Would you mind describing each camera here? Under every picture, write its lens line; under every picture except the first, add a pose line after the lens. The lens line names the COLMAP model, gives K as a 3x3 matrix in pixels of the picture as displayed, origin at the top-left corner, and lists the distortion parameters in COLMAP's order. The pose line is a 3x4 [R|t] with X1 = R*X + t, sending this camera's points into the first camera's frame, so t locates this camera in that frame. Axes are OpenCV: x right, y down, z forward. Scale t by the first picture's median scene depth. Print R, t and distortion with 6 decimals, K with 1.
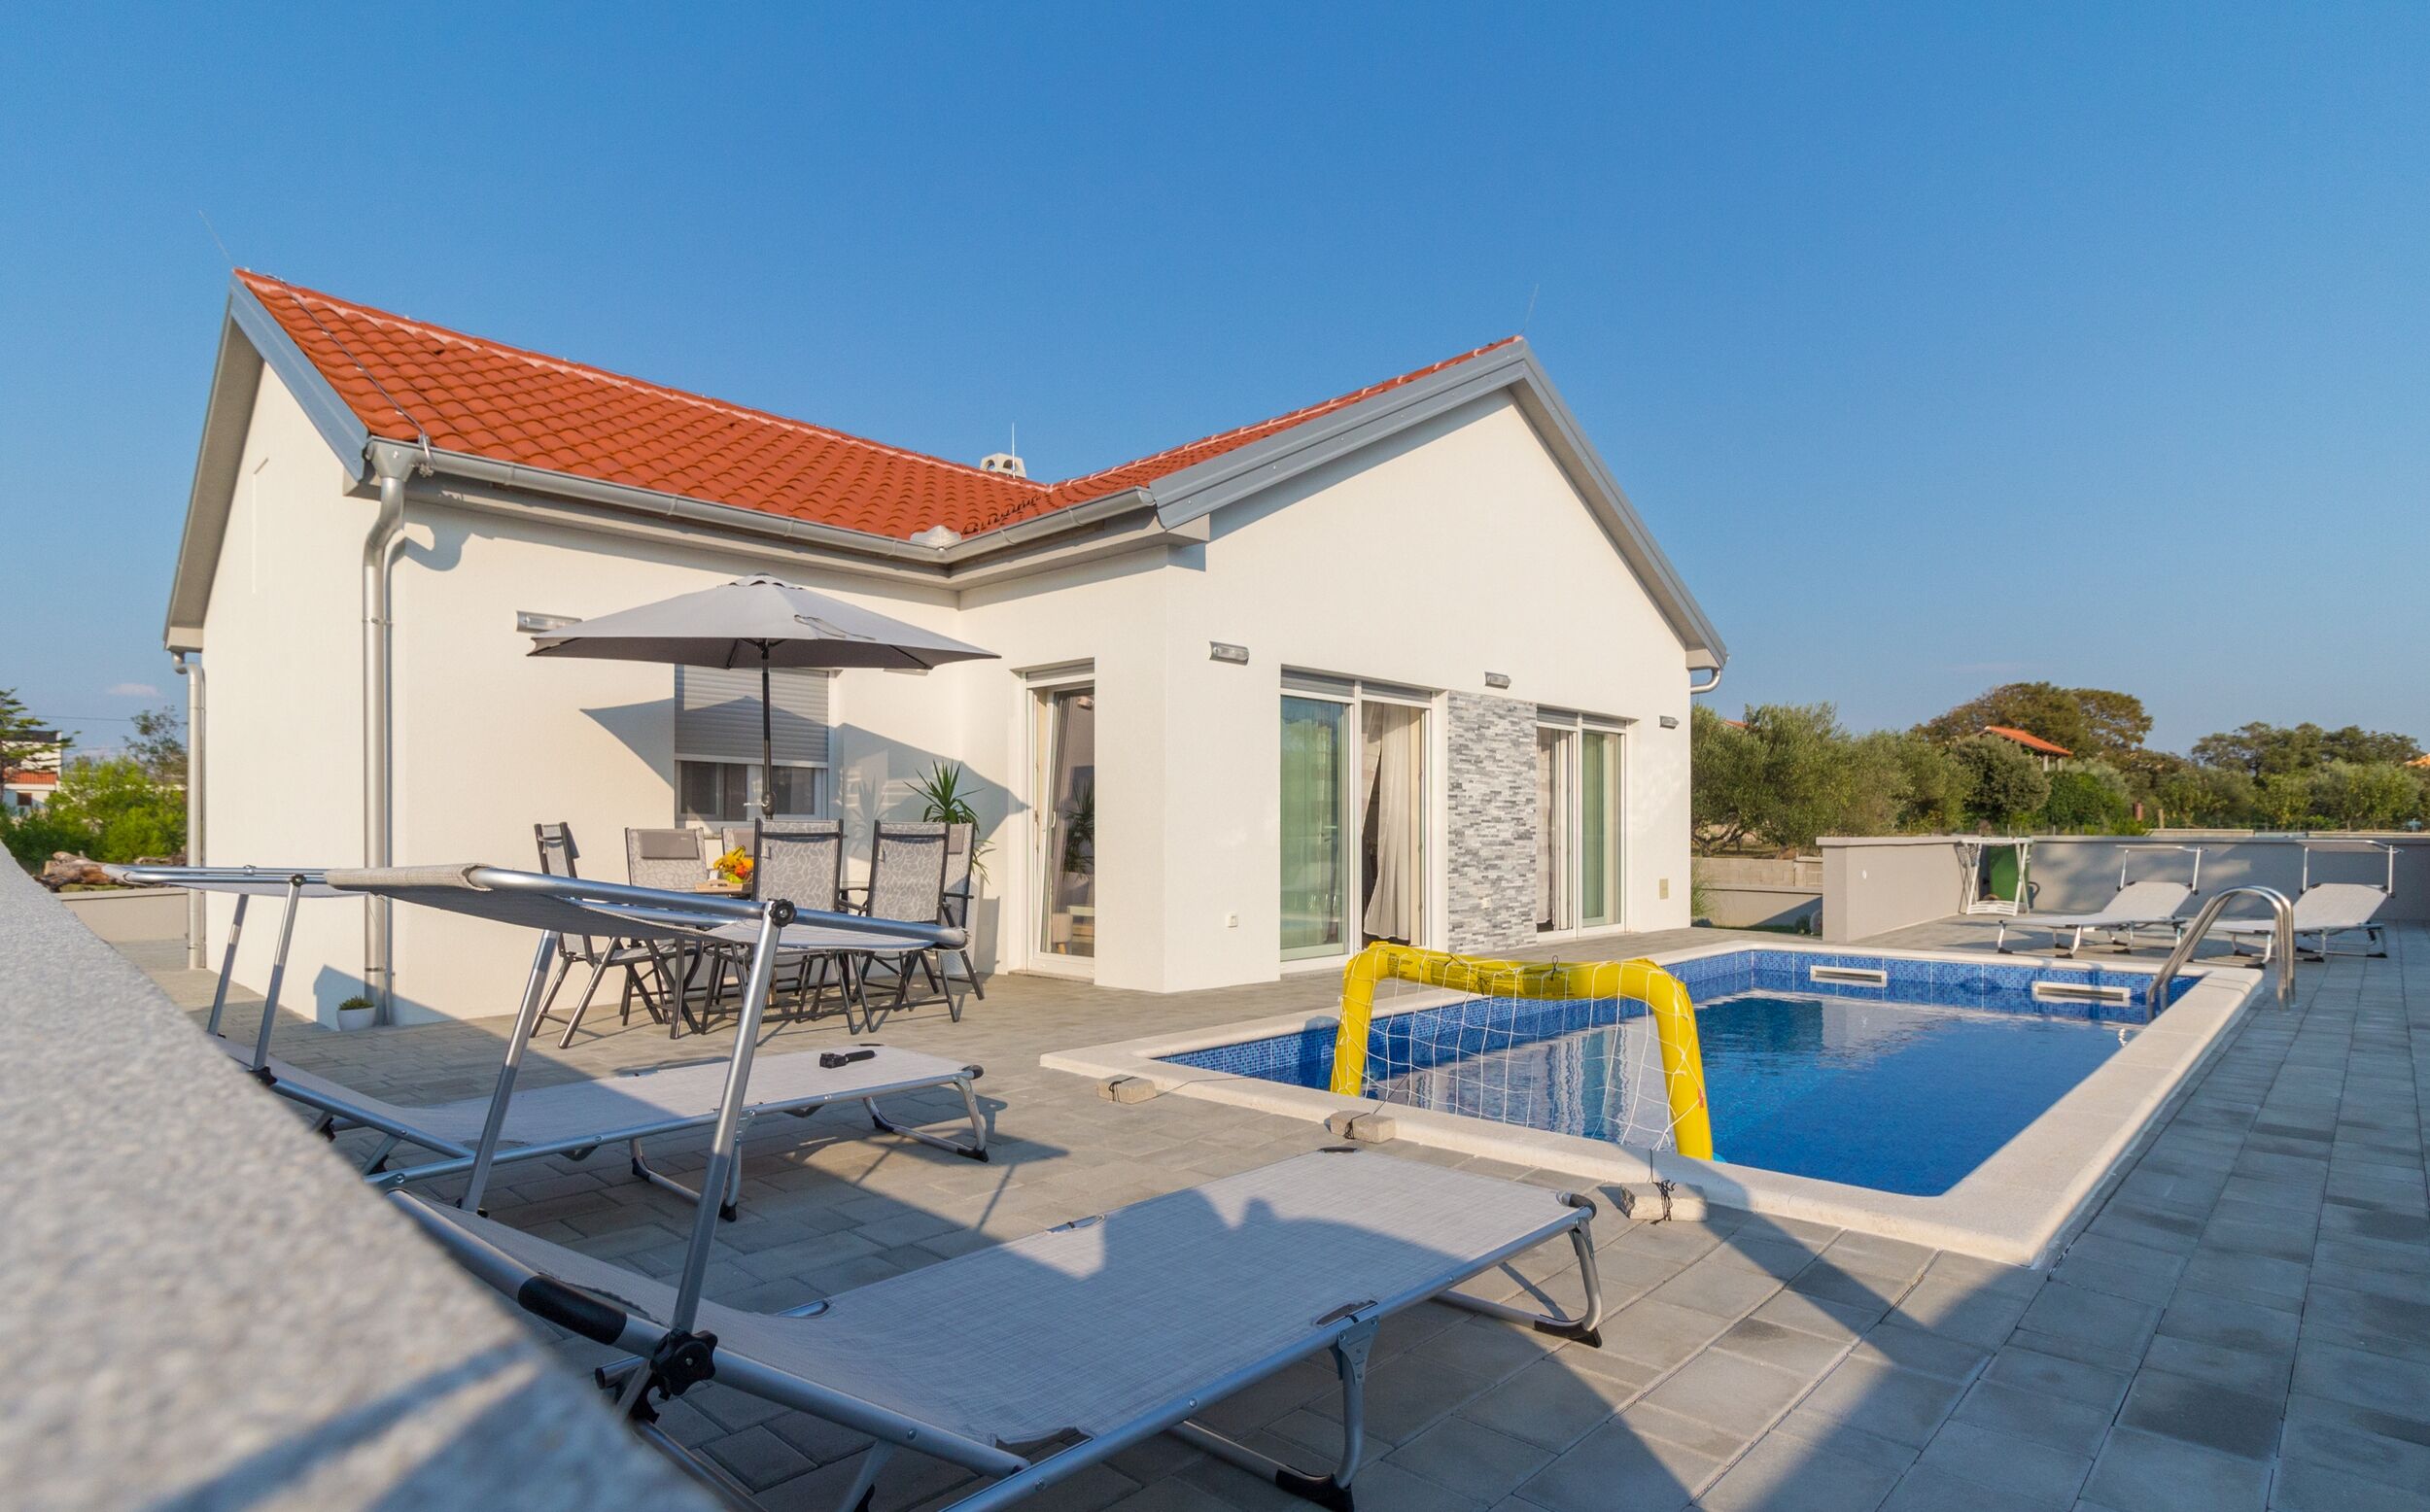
lens RADIAL K [[1214.7, 0, 1132.7], [0, 1214.7, 834.4], [0, 0, 1]] dist [0.002798, 0.000663]
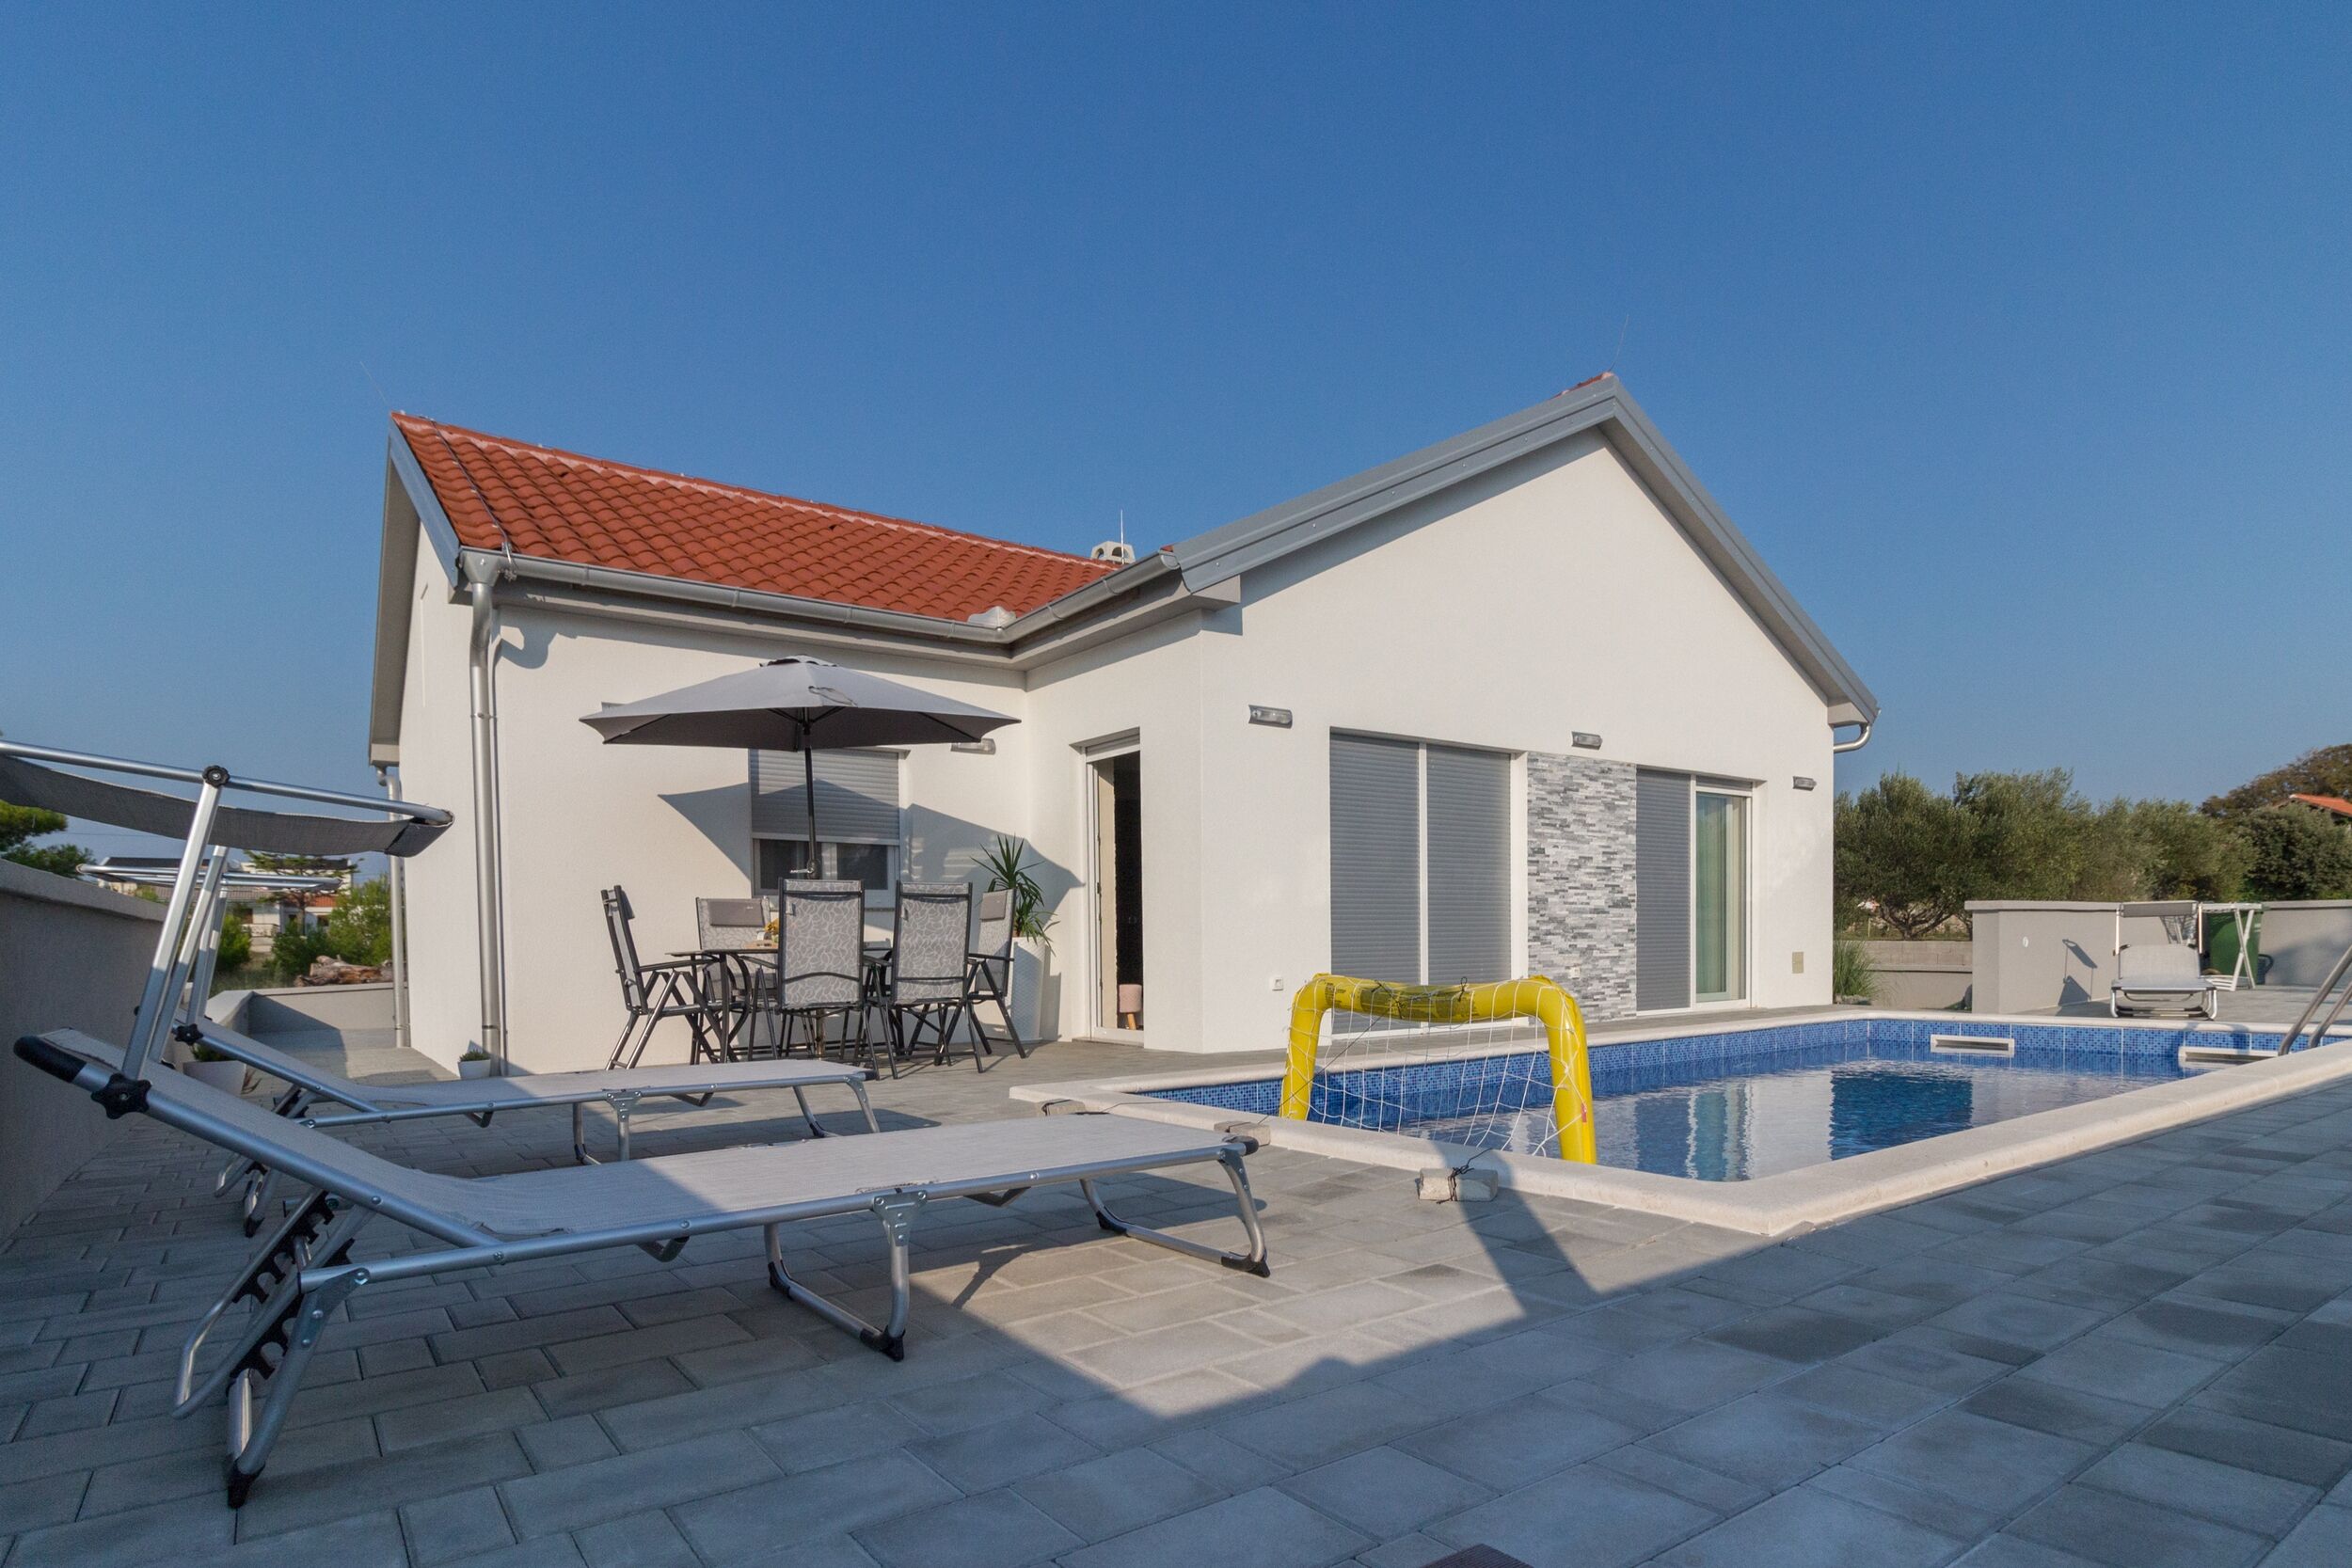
lens RADIAL K [[1222.2, 0, 1128.0], [0, 1222.2, 987.1], [0, 0, 1]] dist [0.001905, 0.001439]
pose [[0.987267, -0.007891, -0.158876, 0.096153], [0.013941, 0.999218, 0.037004, 0.027309], [0.158460, -0.038748, 0.986605, -0.016690]]
